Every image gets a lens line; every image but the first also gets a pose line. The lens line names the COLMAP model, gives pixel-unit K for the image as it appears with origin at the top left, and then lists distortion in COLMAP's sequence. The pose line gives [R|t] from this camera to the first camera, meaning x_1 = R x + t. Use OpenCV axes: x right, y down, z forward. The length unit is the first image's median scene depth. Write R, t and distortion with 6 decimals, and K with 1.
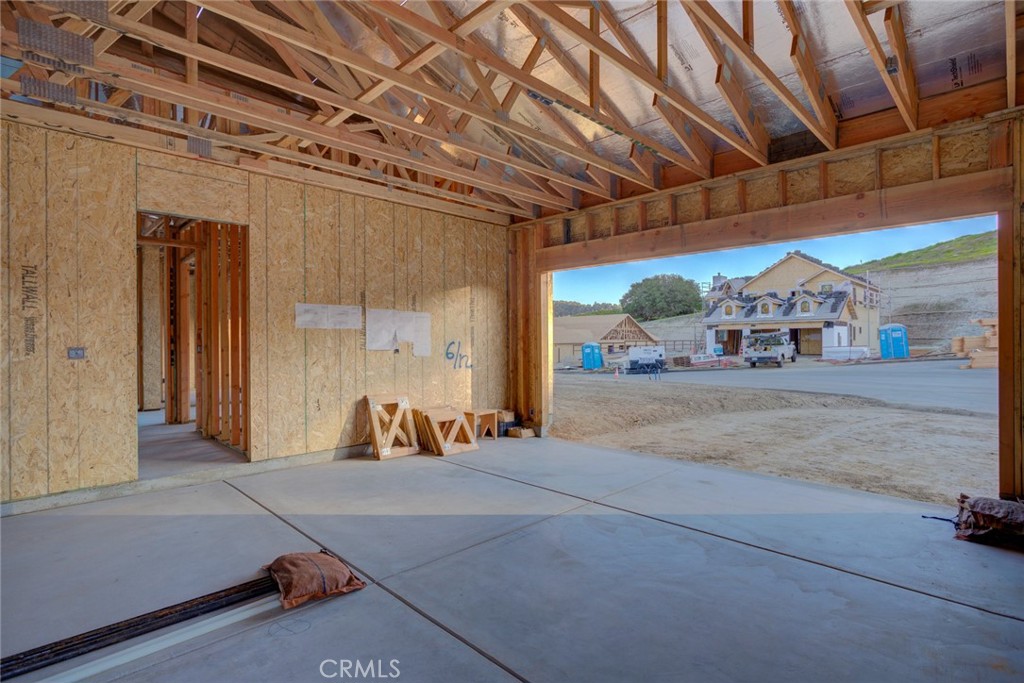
lens RADIAL K [[502.4, 0, 510.0], [0, 502.4, 341.4], [0, 0, 1]] dist [-0.018512, 0.007400]
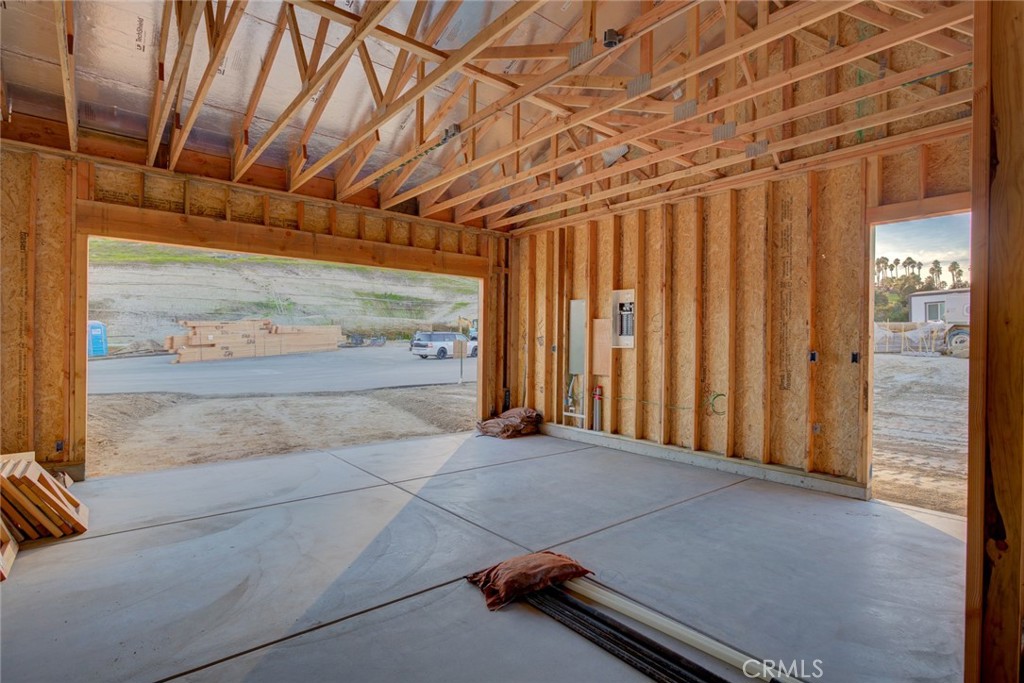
lens RADIAL K [[502.4, 0, 514.3], [0, 502.4, 341.6], [0, 0, 1]] dist [-0.018512, 0.007400]
pose [[0.090422, 0.004333, 0.995894, -0.671078], [-0.010289, 0.999941, -0.003417, 0.001288], [-0.995850, -0.009938, 0.090462, 0.449639]]
